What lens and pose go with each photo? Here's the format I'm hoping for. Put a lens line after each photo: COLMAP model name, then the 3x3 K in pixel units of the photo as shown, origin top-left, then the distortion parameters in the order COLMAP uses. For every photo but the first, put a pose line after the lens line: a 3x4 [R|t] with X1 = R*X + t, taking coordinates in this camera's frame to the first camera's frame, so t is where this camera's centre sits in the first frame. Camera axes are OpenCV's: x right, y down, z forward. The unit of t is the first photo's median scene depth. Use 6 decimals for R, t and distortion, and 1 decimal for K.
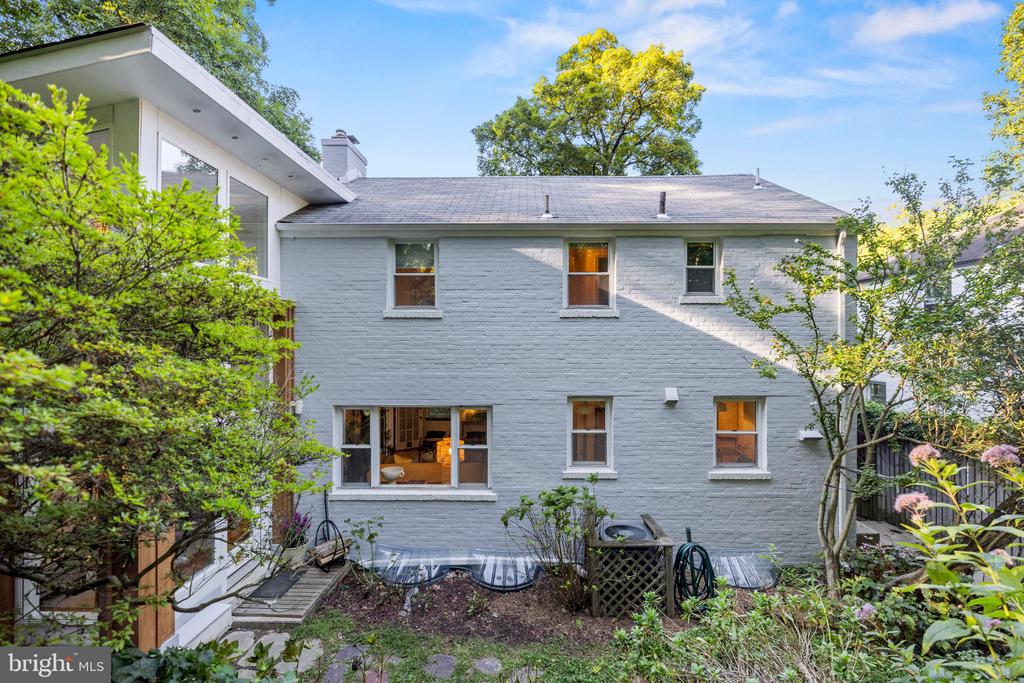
lens RADIAL K [[435.8, 0, 517.4], [0, 435.8, 341.8], [0, 0, 1]] dist [0.000791, -0.000105]
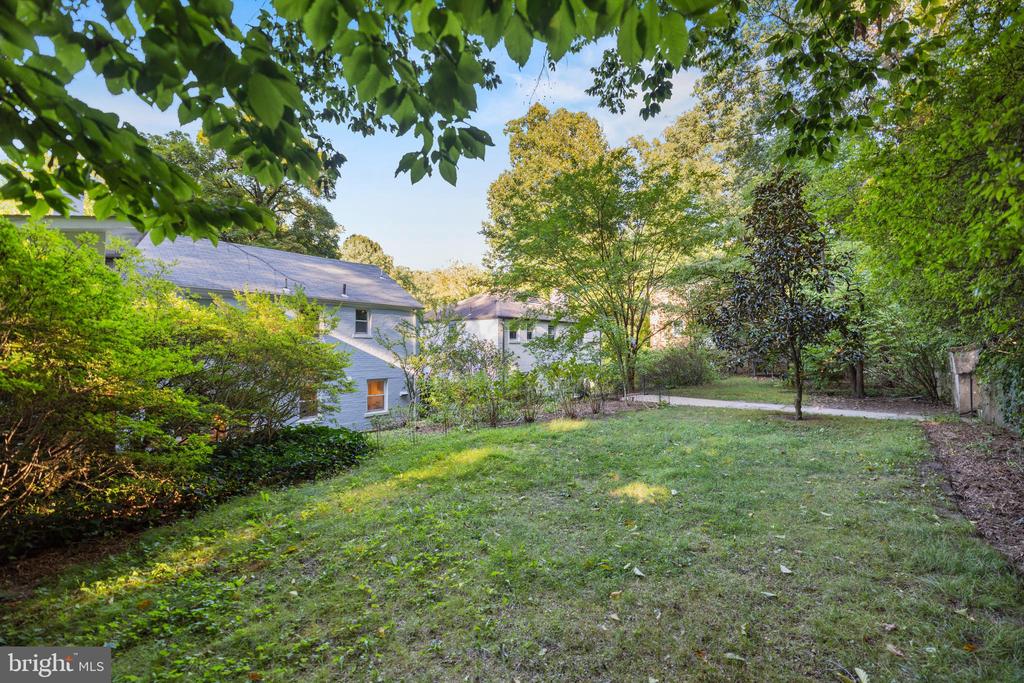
lens RADIAL K [[435.8, 0, 517.4], [0, 435.8, 341.8], [0, 0, 1]] dist [0.000791, -0.000105]
pose [[0.652759, 0.006687, 0.757536, -0.727518], [-0.007007, 0.999972, -0.002789, -0.067045], [-0.757533, -0.003487, 0.652788, -1.022071]]
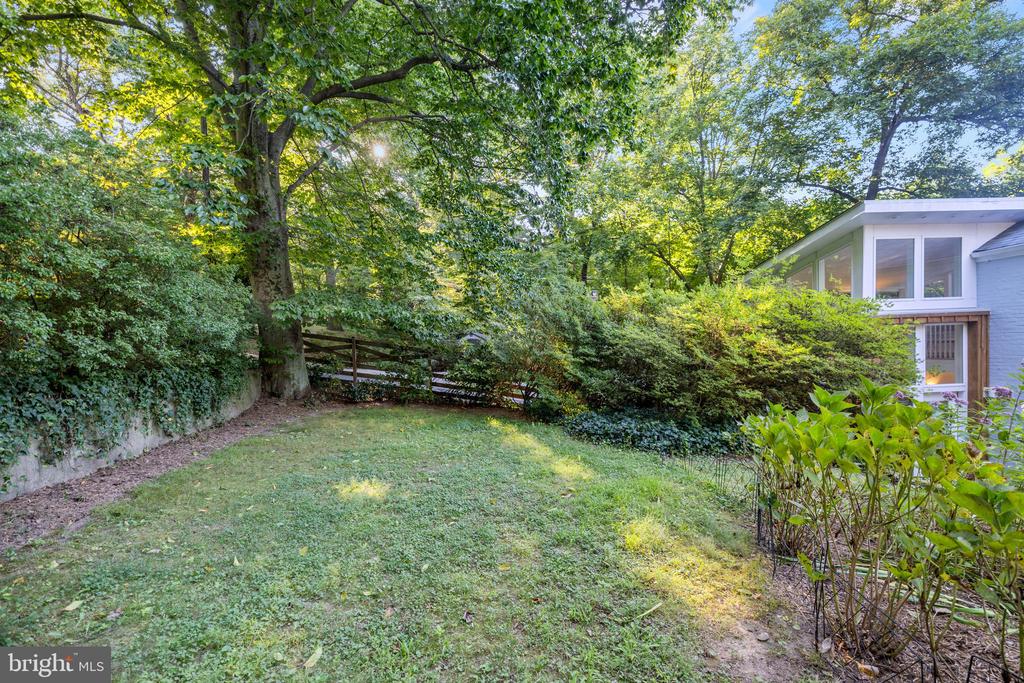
lens RADIAL K [[439.4, 0, 506.9], [0, 439.4, 359.3], [0, 0, 1]] dist [0.001108, 0.000142]
pose [[0.093809, 0.029044, -0.995167, 0.654023], [0.033490, 0.998917, 0.032310, -0.038173], [0.995027, -0.036359, 0.092735, -0.545916]]
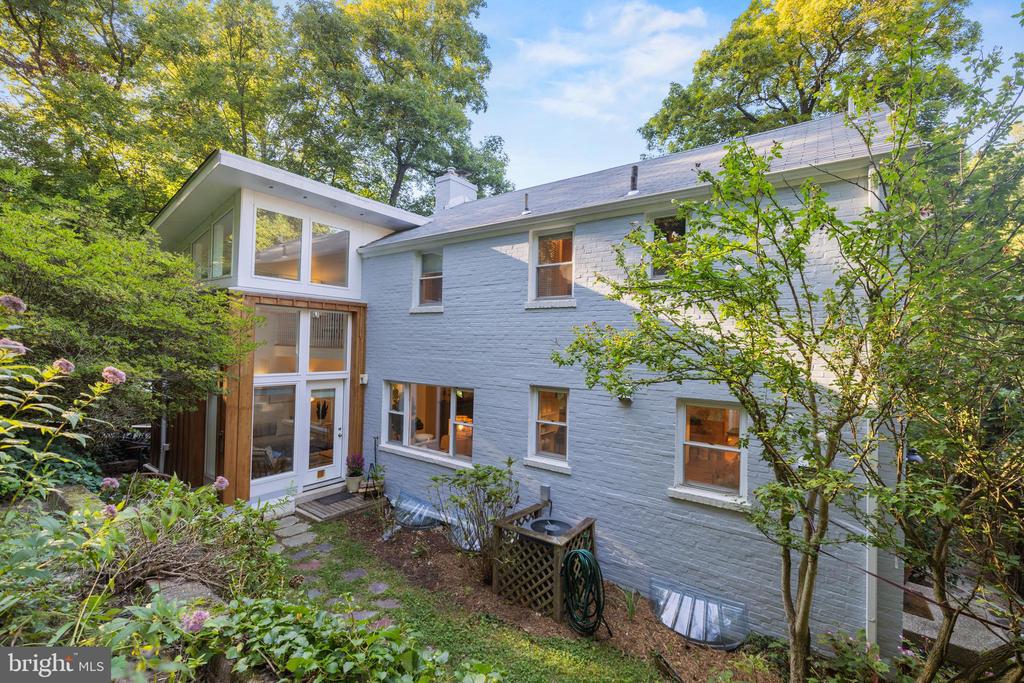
lens RADIAL K [[435.8, 0, 517.4], [0, 435.8, 341.8], [0, 0, 1]] dist [0.000791, -0.000105]
pose [[0.818290, 0.013903, -0.574638, 0.679826], [-0.025284, 0.999610, -0.011821, 0.035291], [0.574249, 0.024202, 0.818323, 0.138073]]
